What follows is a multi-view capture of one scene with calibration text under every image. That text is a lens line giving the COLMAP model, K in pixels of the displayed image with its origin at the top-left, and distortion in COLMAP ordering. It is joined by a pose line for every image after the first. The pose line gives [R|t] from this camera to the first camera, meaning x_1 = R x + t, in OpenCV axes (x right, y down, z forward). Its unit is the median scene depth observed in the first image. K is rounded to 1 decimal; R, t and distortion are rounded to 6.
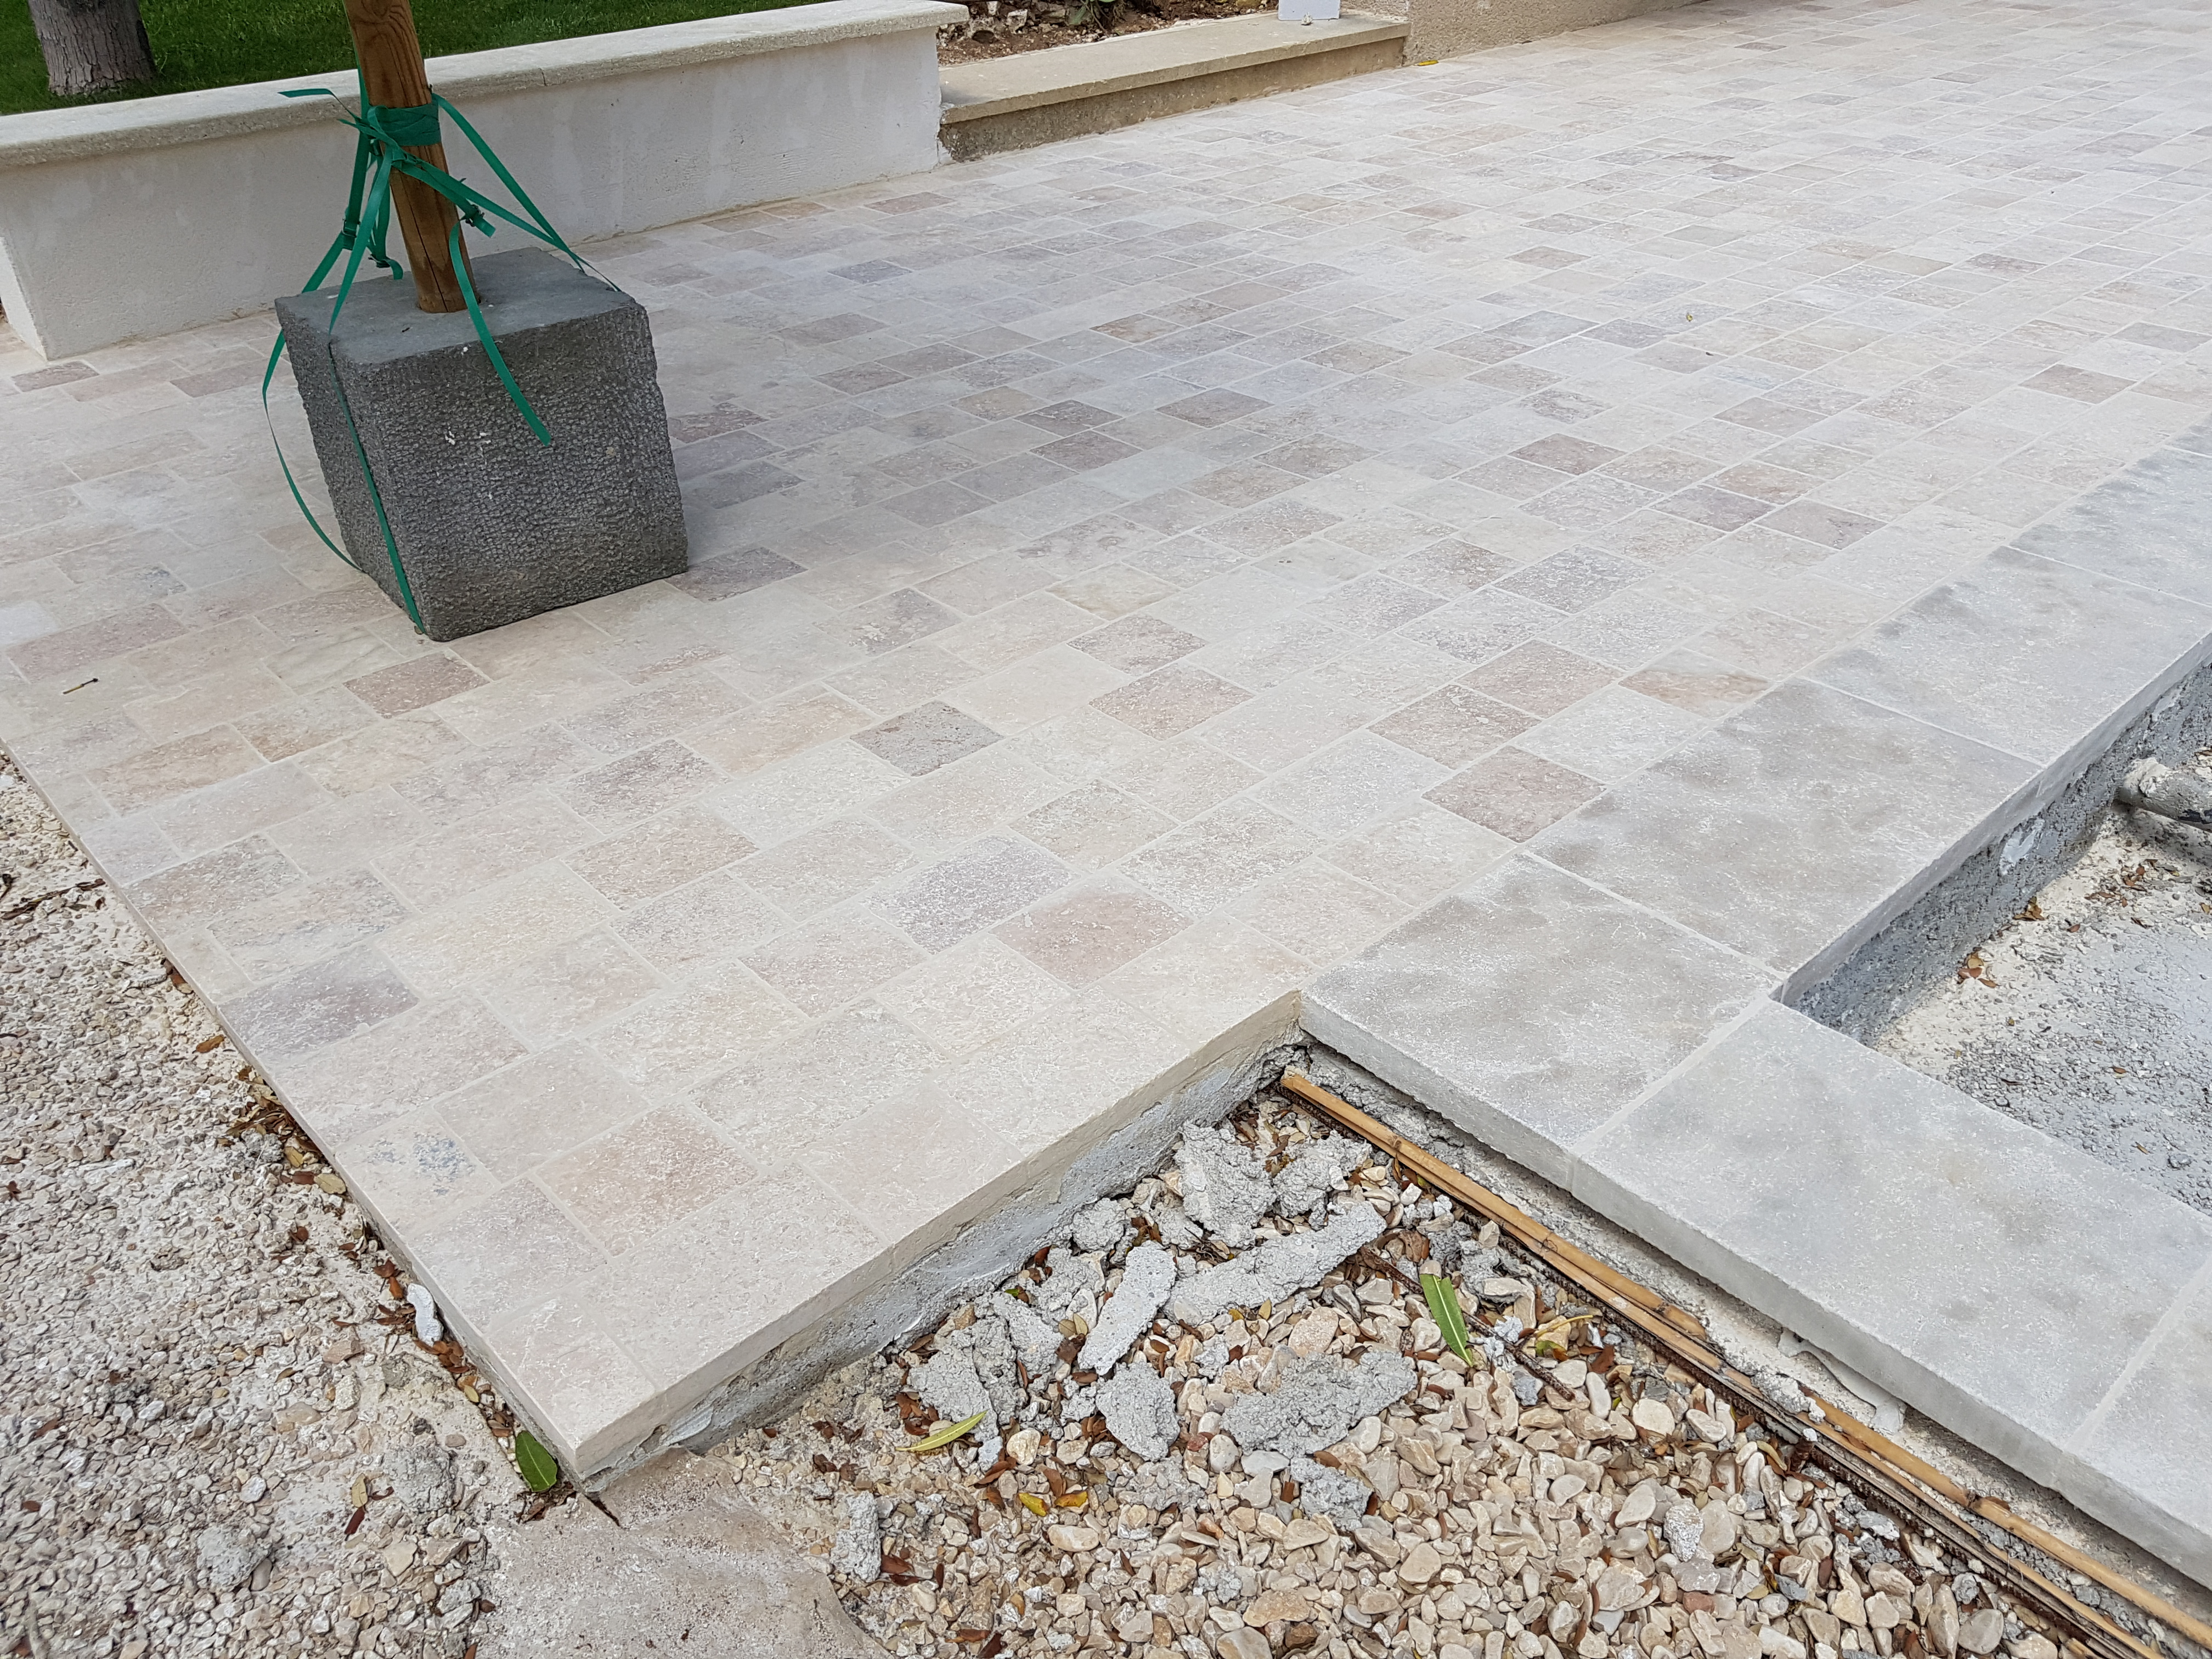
lens RADIAL K [[1732.8, 0, 1117.1], [0, 1732.8, 824.3], [0, 0, 1]] dist [0.057070, -0.112442]
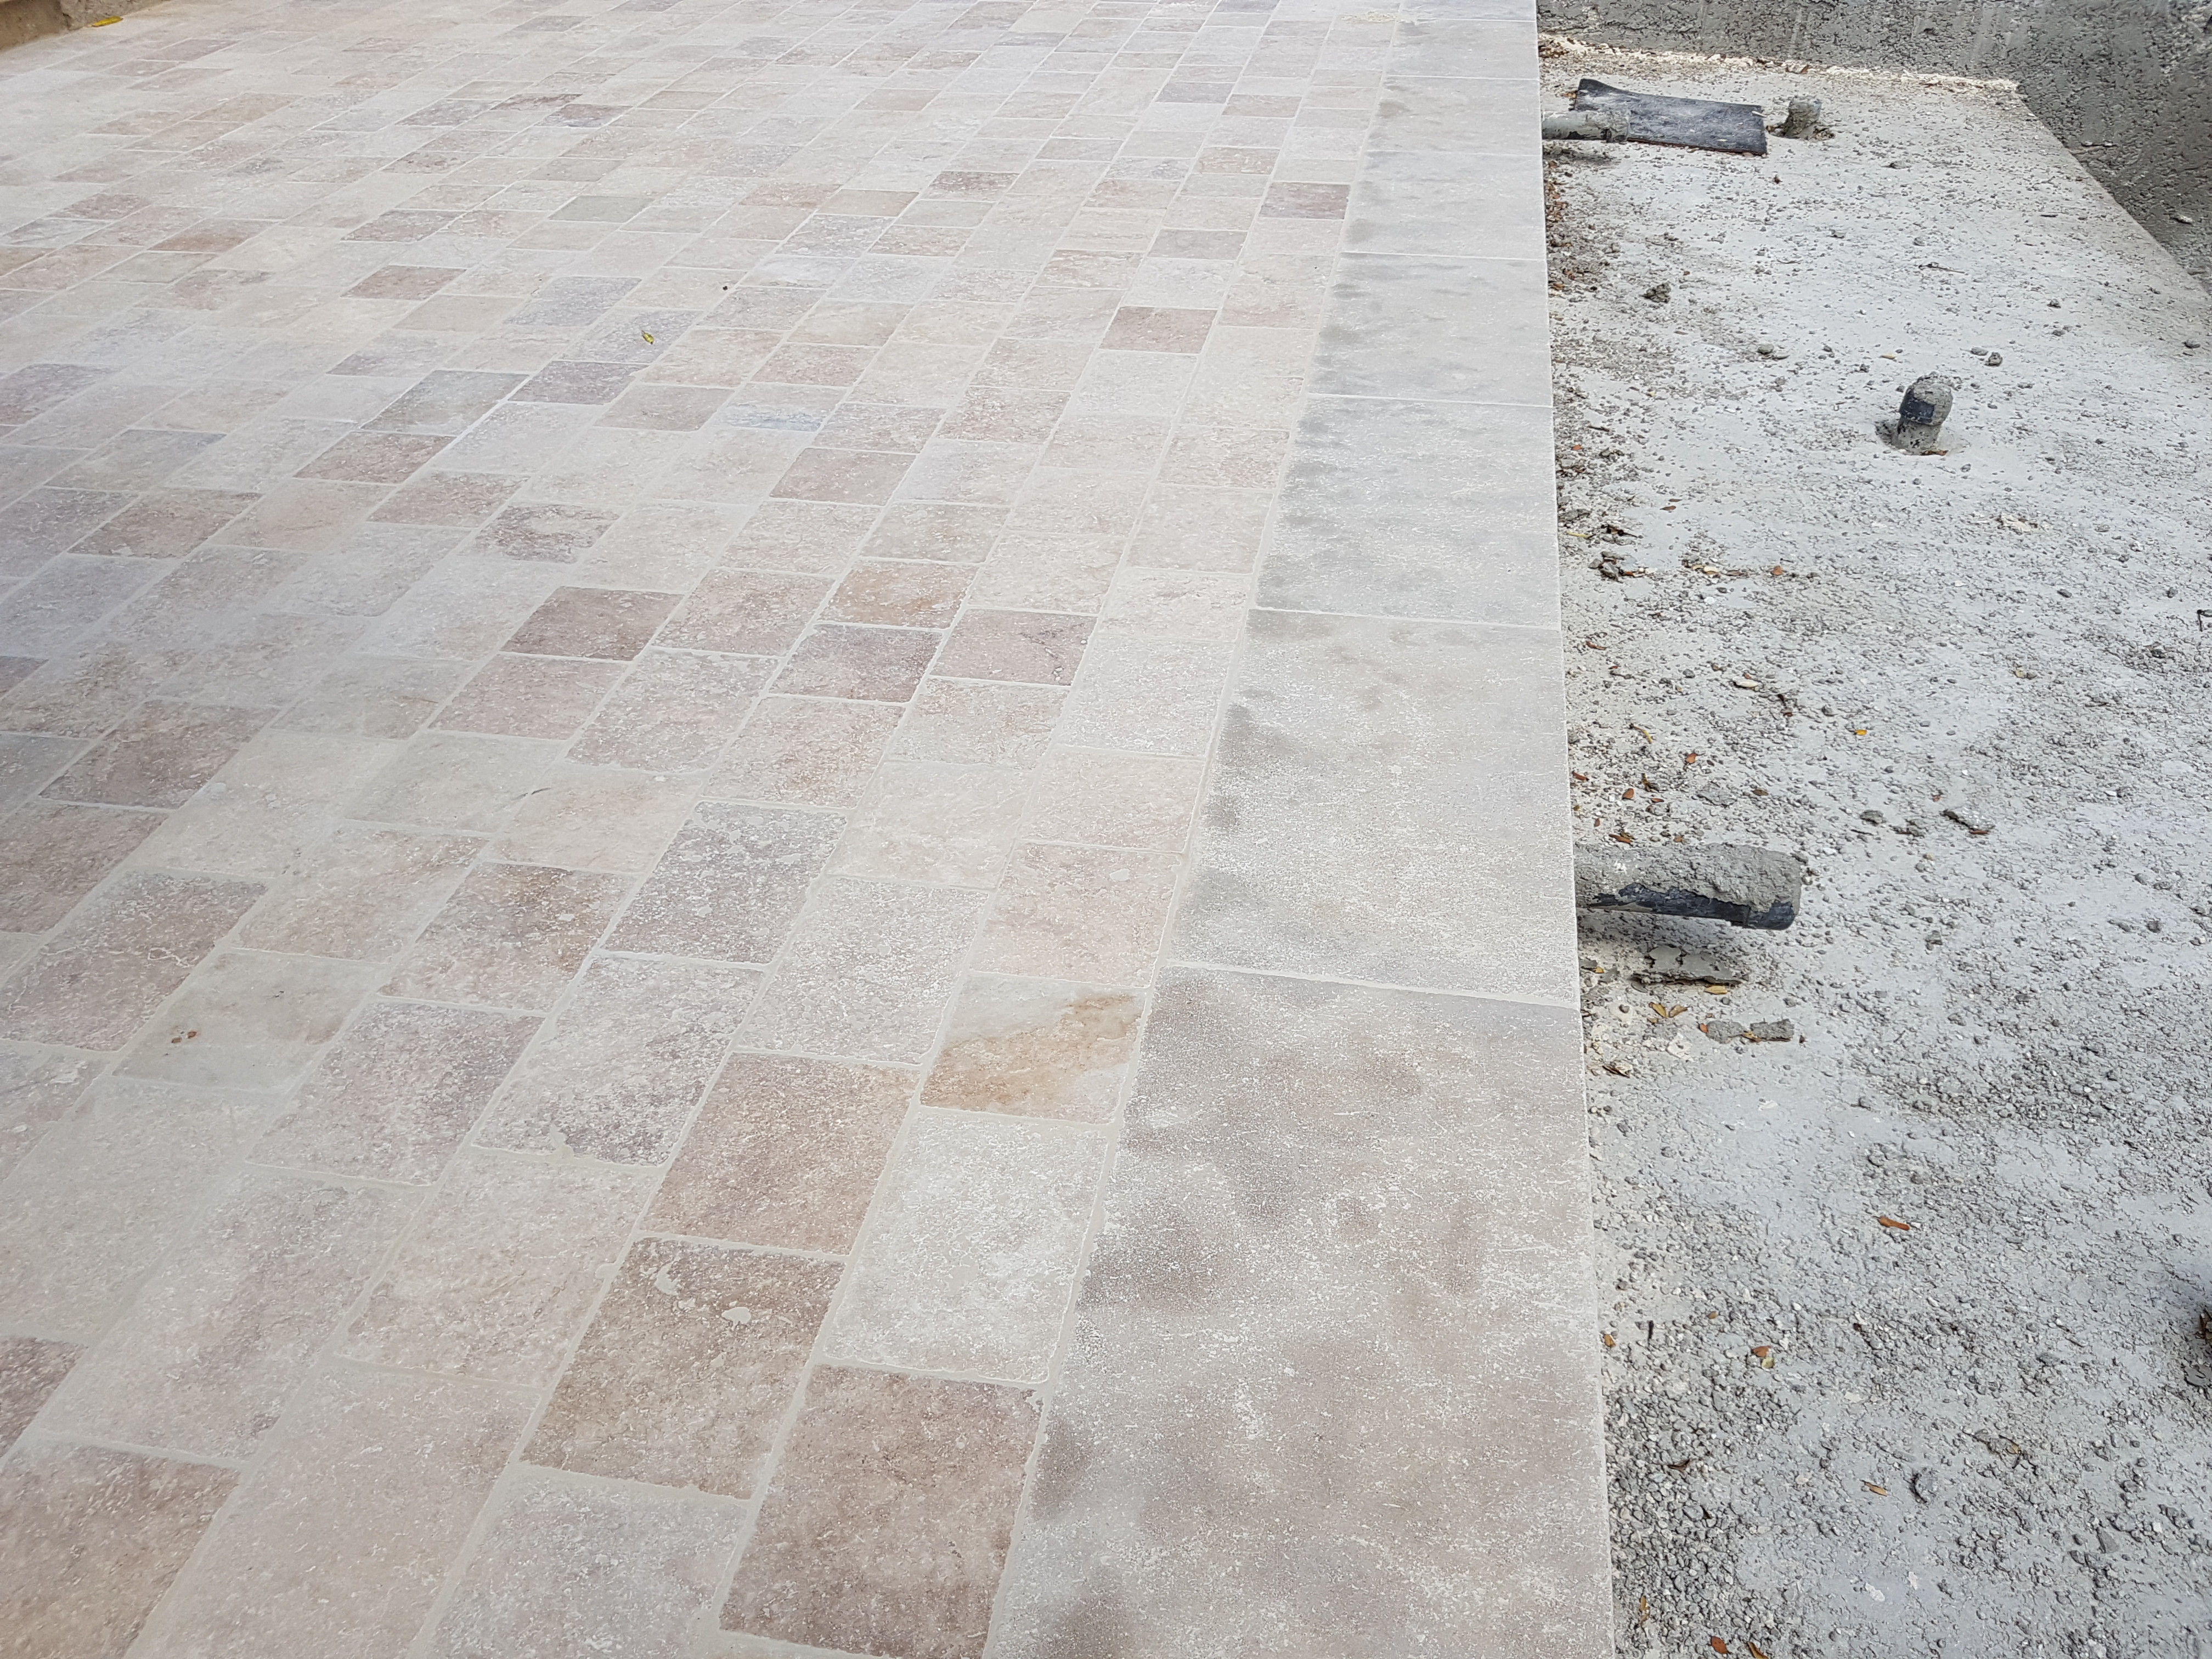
lens RADIAL K [[1732.8, 0, 1136.7], [0, 1732.8, 839.0], [0, 0, 1]] dist [0.057070, -0.112442]
pose [[0.791018, -0.354542, 0.498589, 0.060471], [0.330182, 0.933484, 0.139953, -0.133435], [-0.515044, 0.053920, 0.855466, 0.303755]]
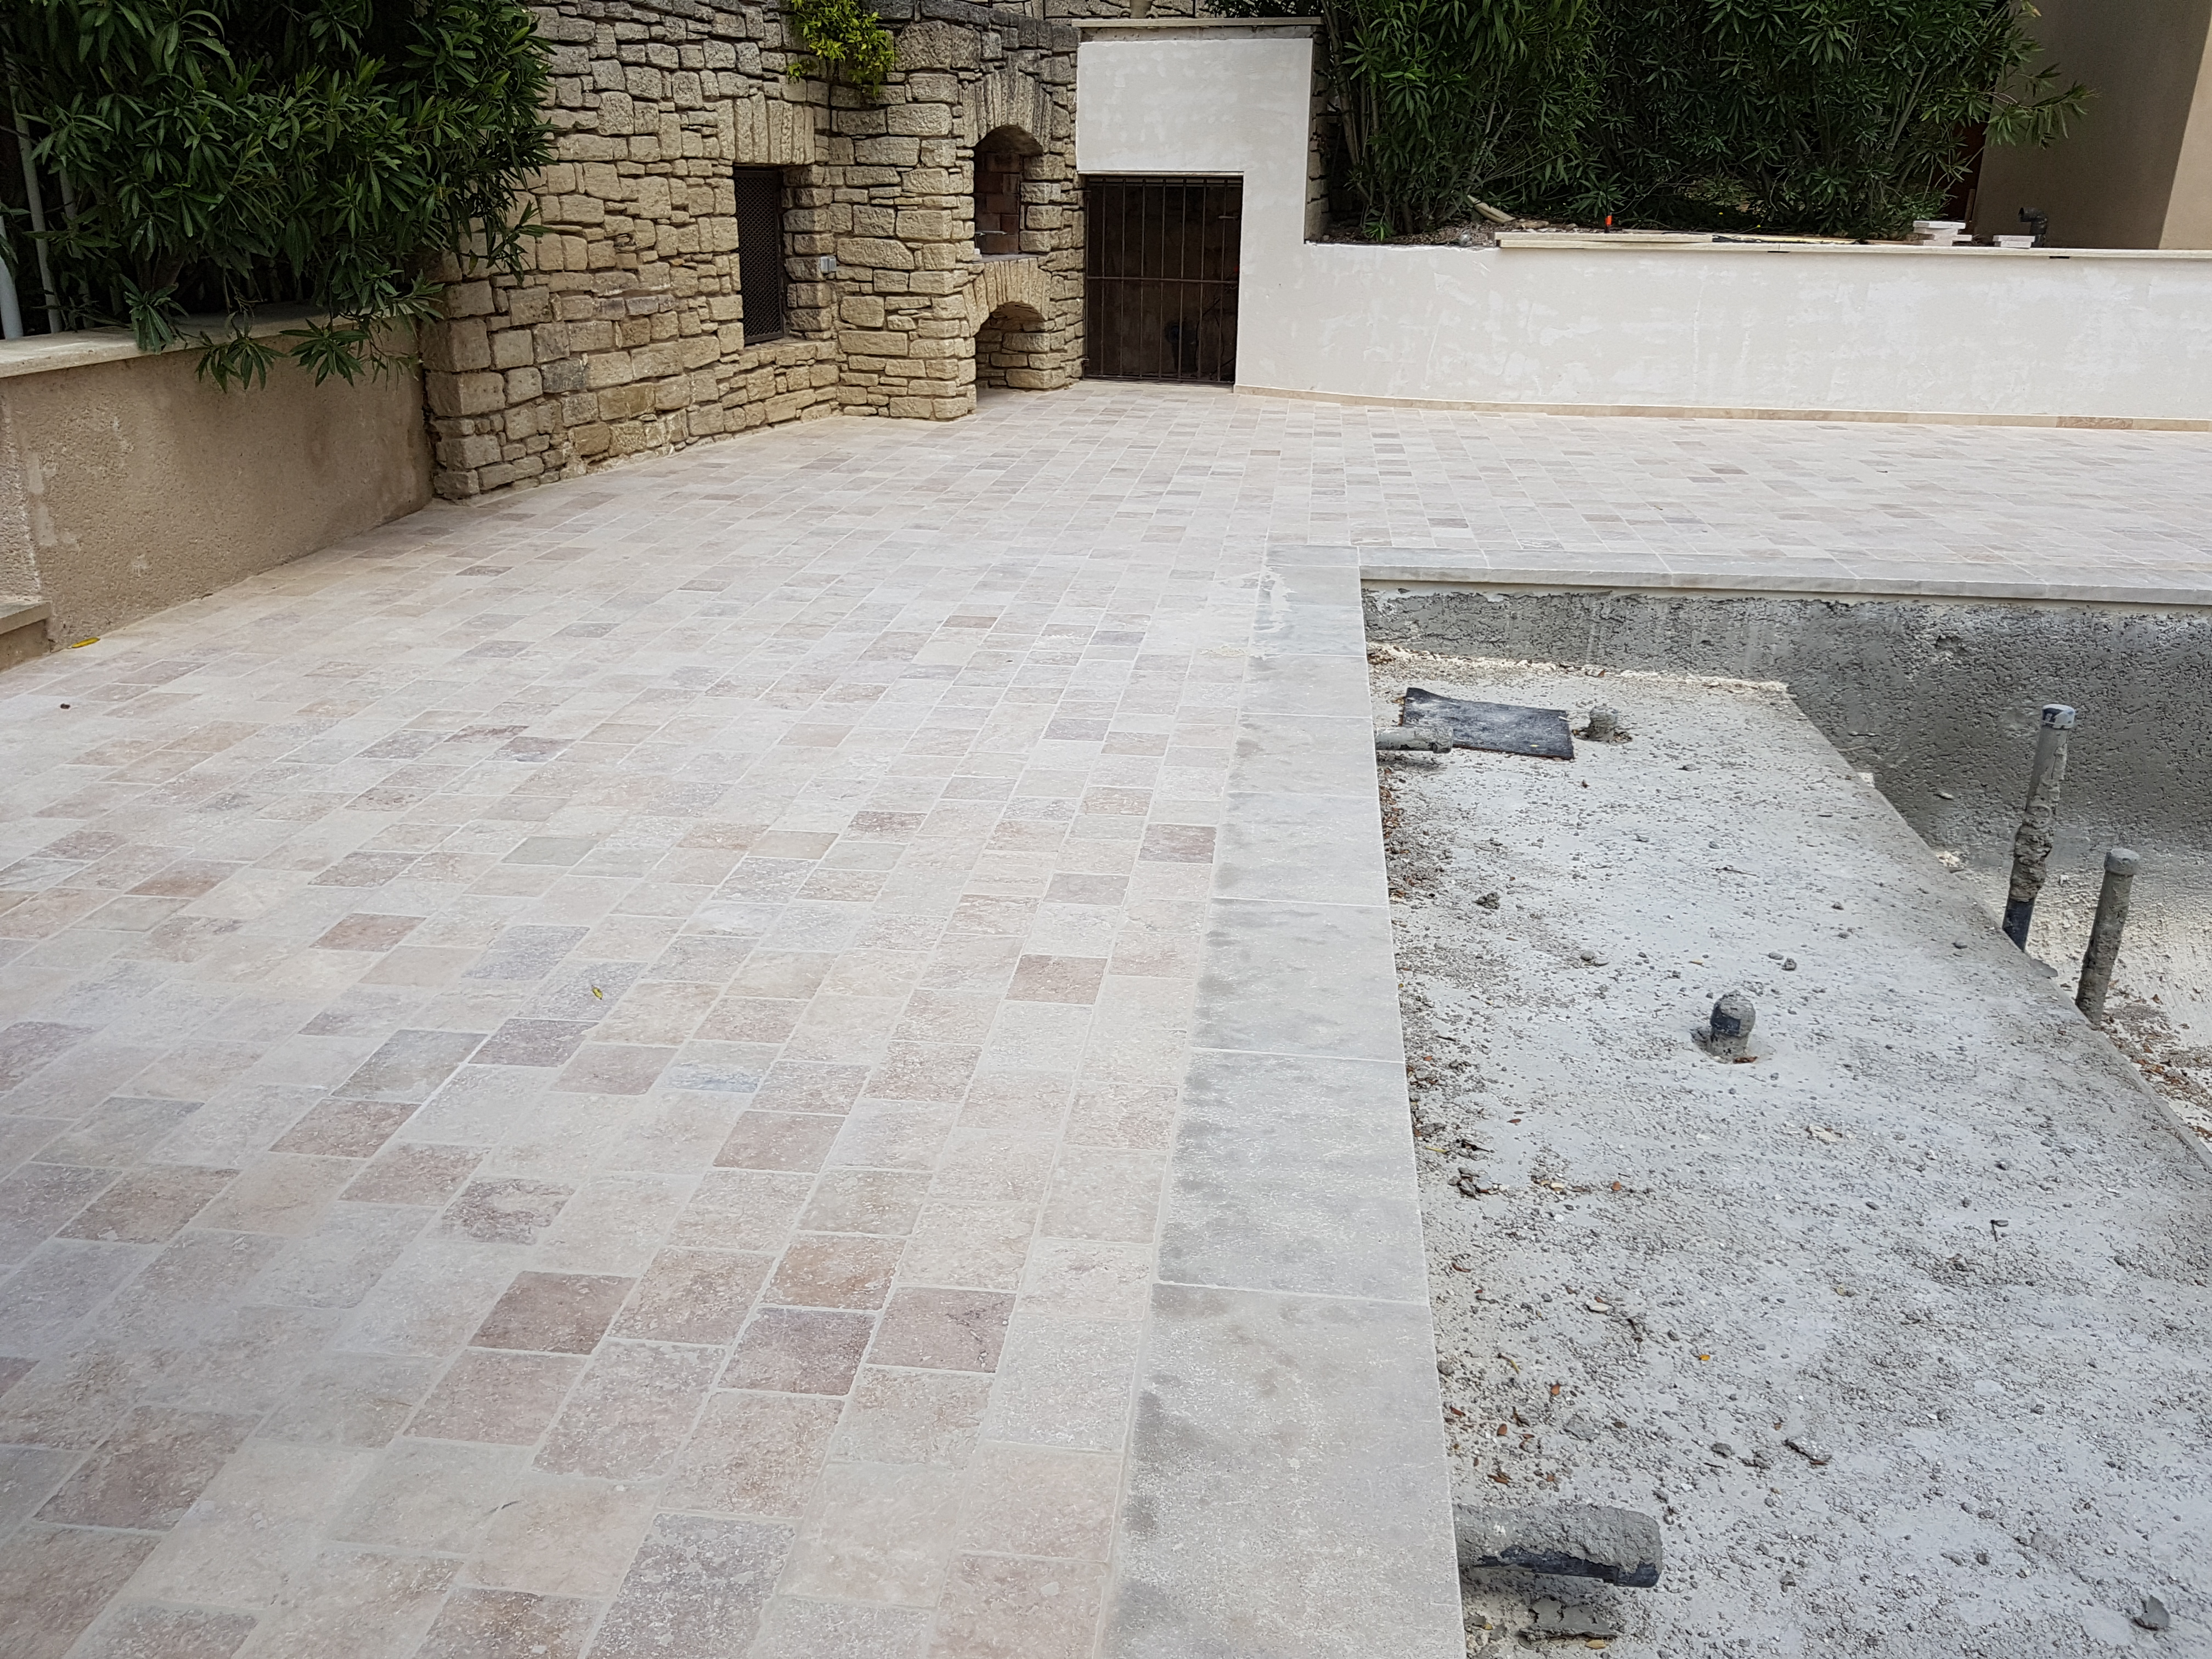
lens RADIAL K [[1732.8, 0, 1106.0], [0, 1732.8, 819.0], [0, 0, 1]] dist [0.057070, -0.112442]
pose [[0.754687, -0.204049, 0.623548, 0.029343], [0.337614, 0.935696, -0.102423, -0.203777], [-0.562552, 0.287816, 0.775047, 0.242651]]
